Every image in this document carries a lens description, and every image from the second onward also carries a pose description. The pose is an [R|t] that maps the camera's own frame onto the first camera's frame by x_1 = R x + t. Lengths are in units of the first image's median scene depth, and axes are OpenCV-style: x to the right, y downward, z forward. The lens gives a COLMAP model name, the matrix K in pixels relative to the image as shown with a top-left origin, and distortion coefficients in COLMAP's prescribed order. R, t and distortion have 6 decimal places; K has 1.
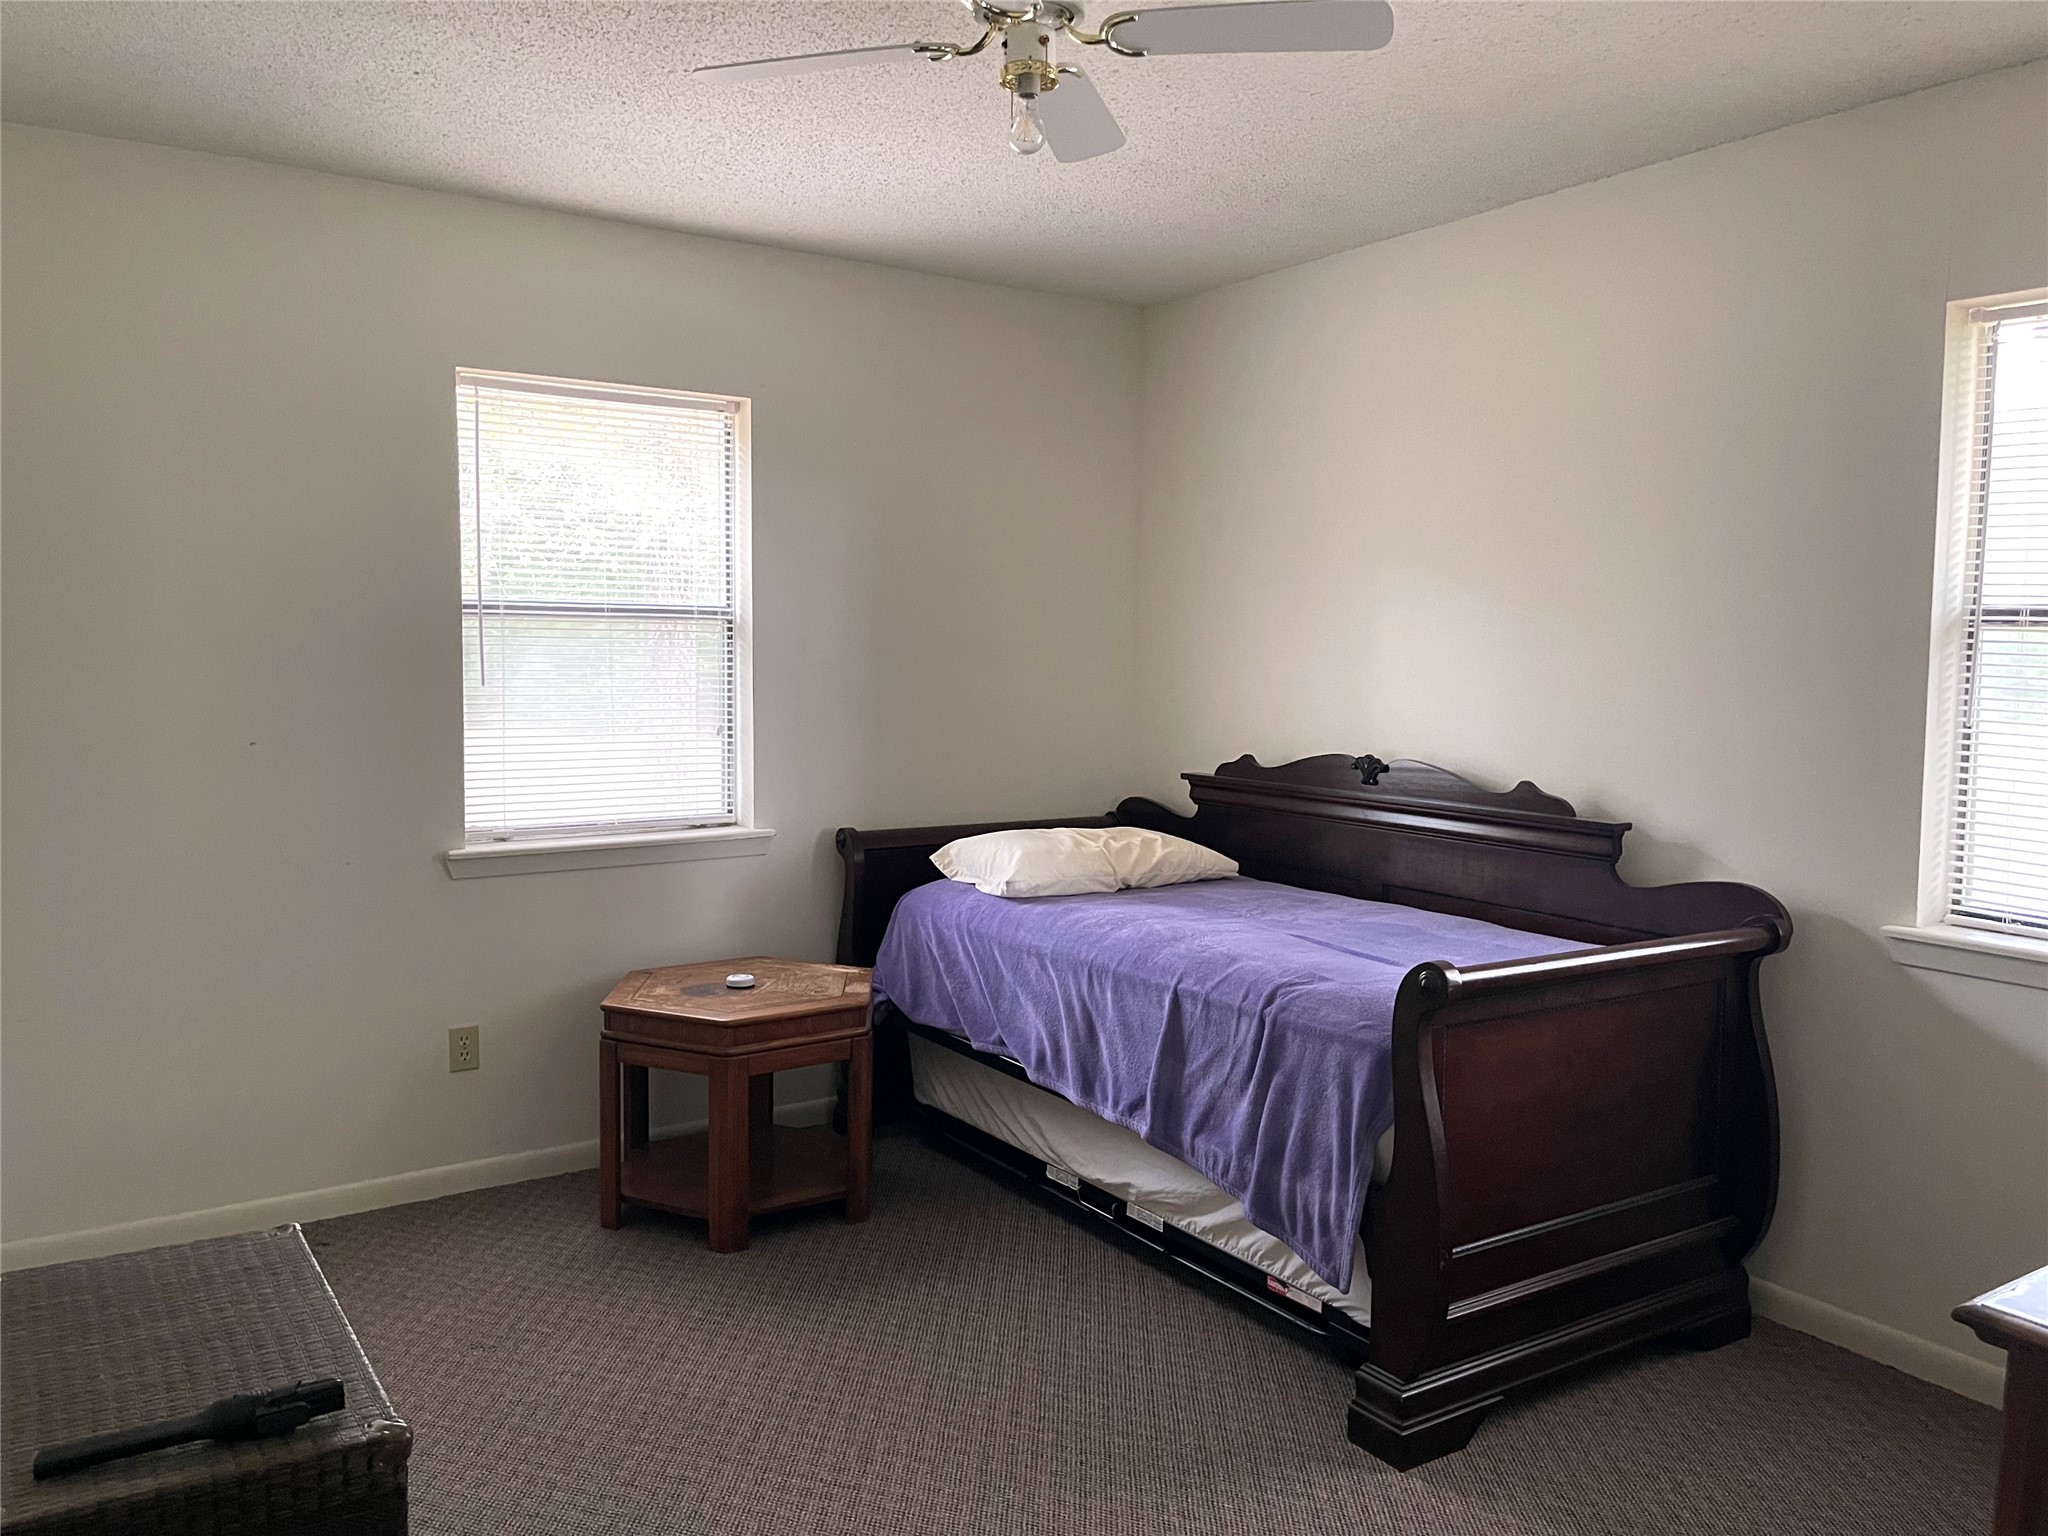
lens RADIAL K [[1527.7, 0, 1021.7], [0, 1527.7, 781.9], [0, 0, 1]] dist [0.073368, -0.088777]
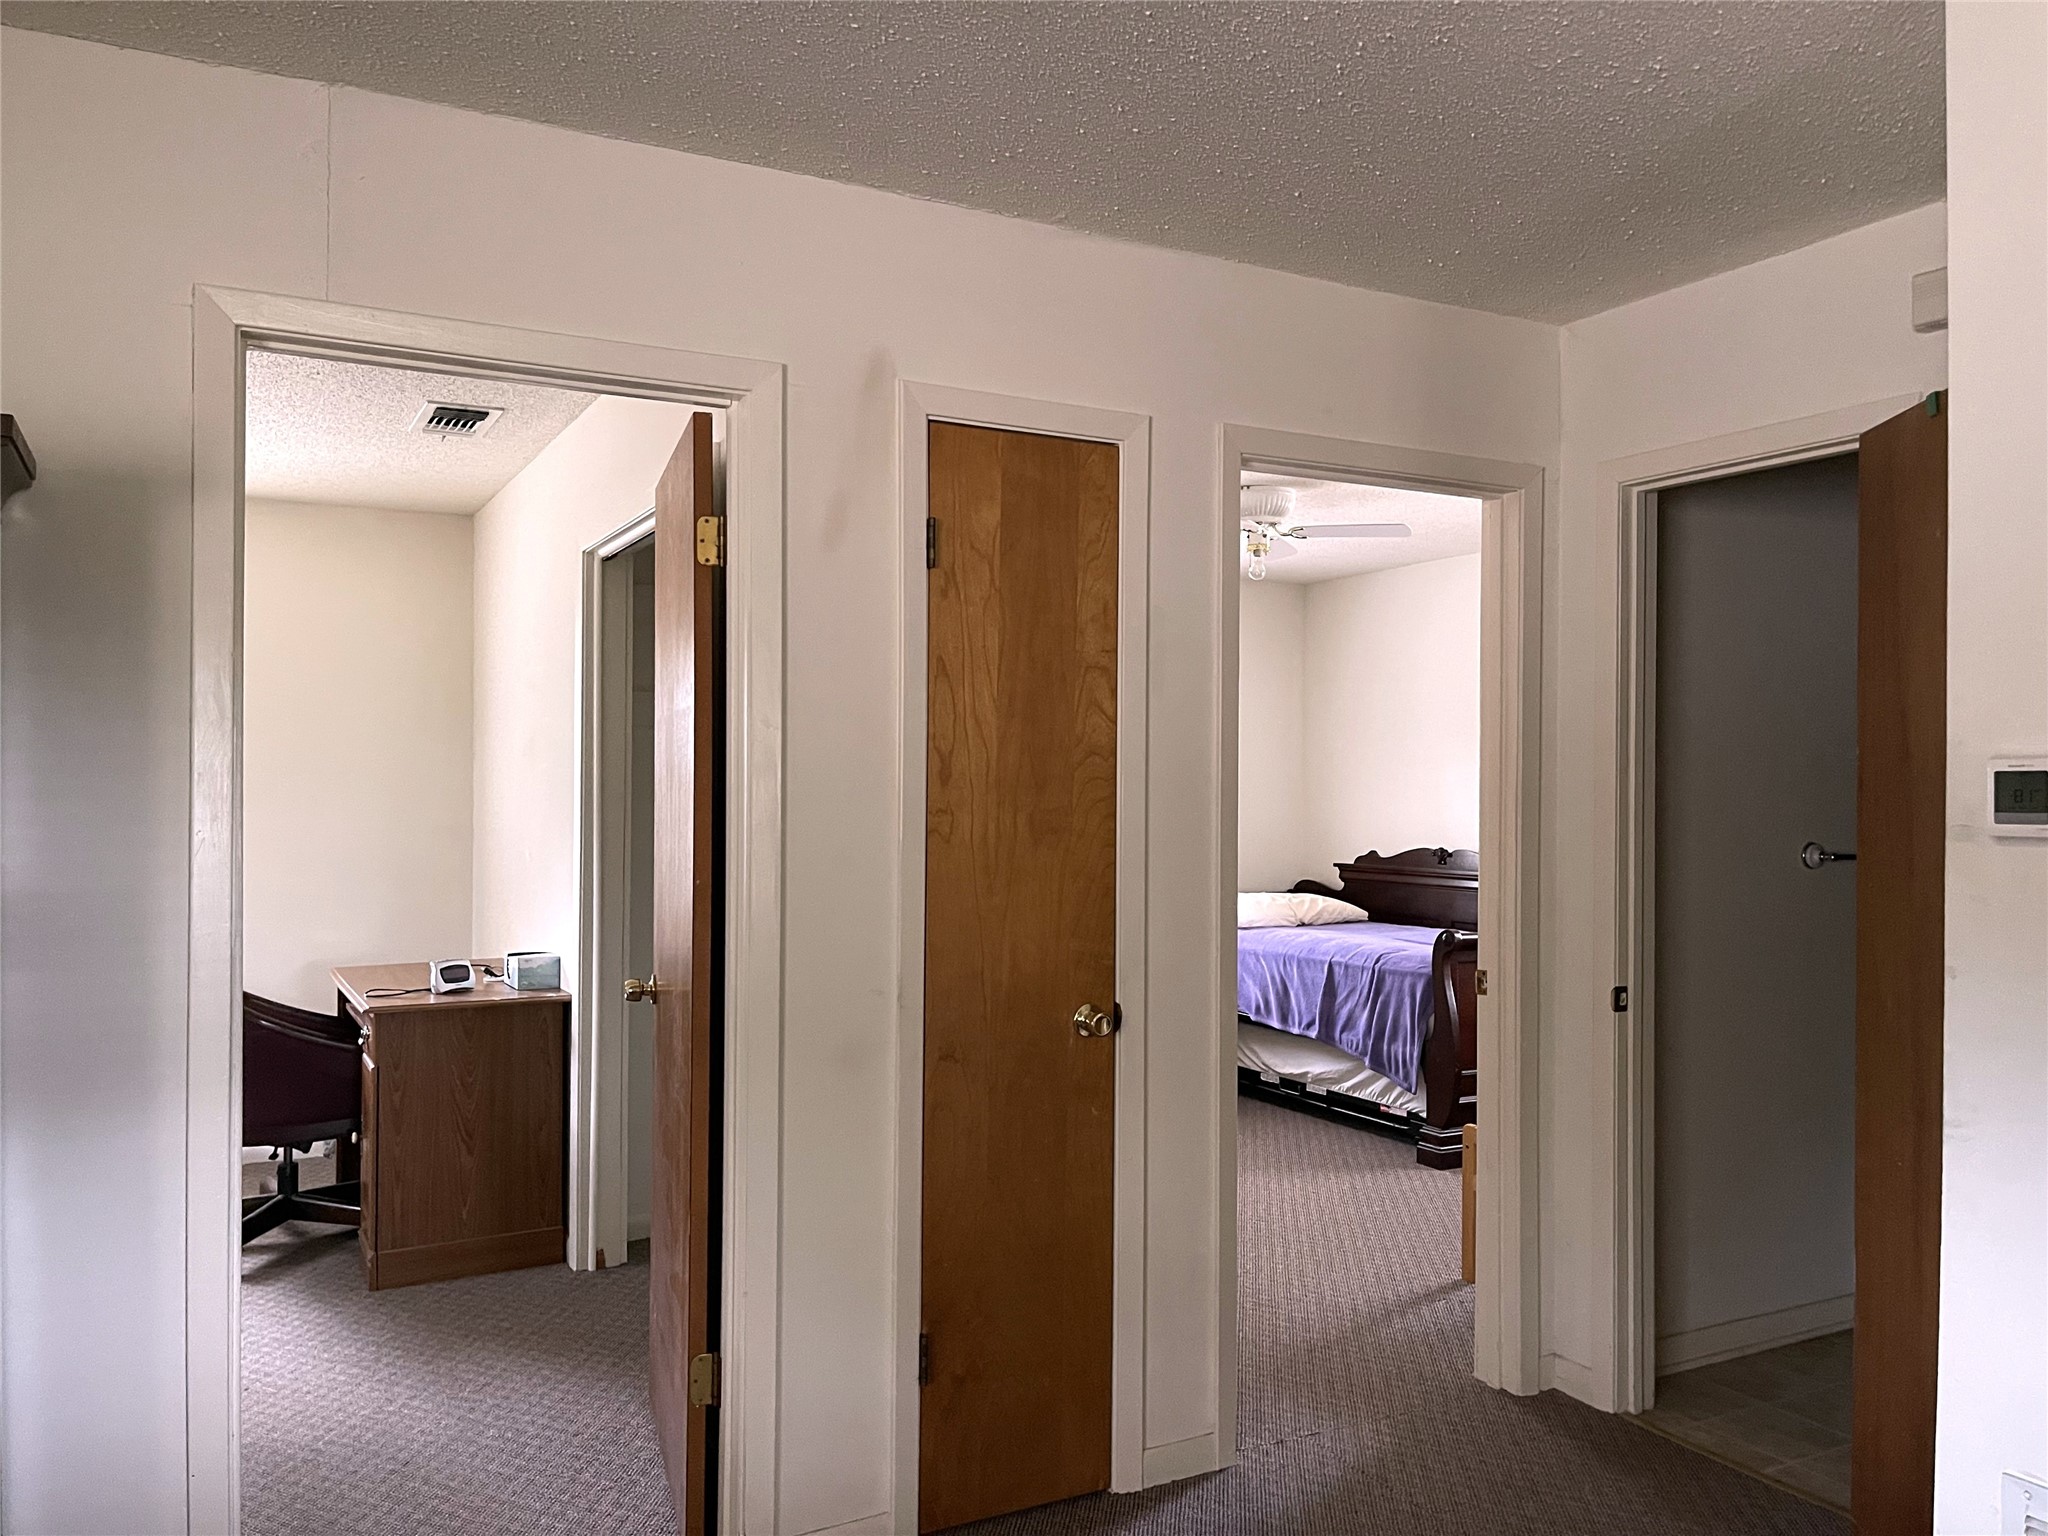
lens RADIAL K [[1527.7, 0, 1021.7], [0, 1527.7, 781.9], [0, 0, 1]] dist [0.073368, -0.088777]
pose [[0.994560, -0.008564, -0.103814, -0.084934], [-0.001448, 0.995382, -0.095981, 0.094977], [0.104157, 0.095609, 0.989955, -0.989795]]
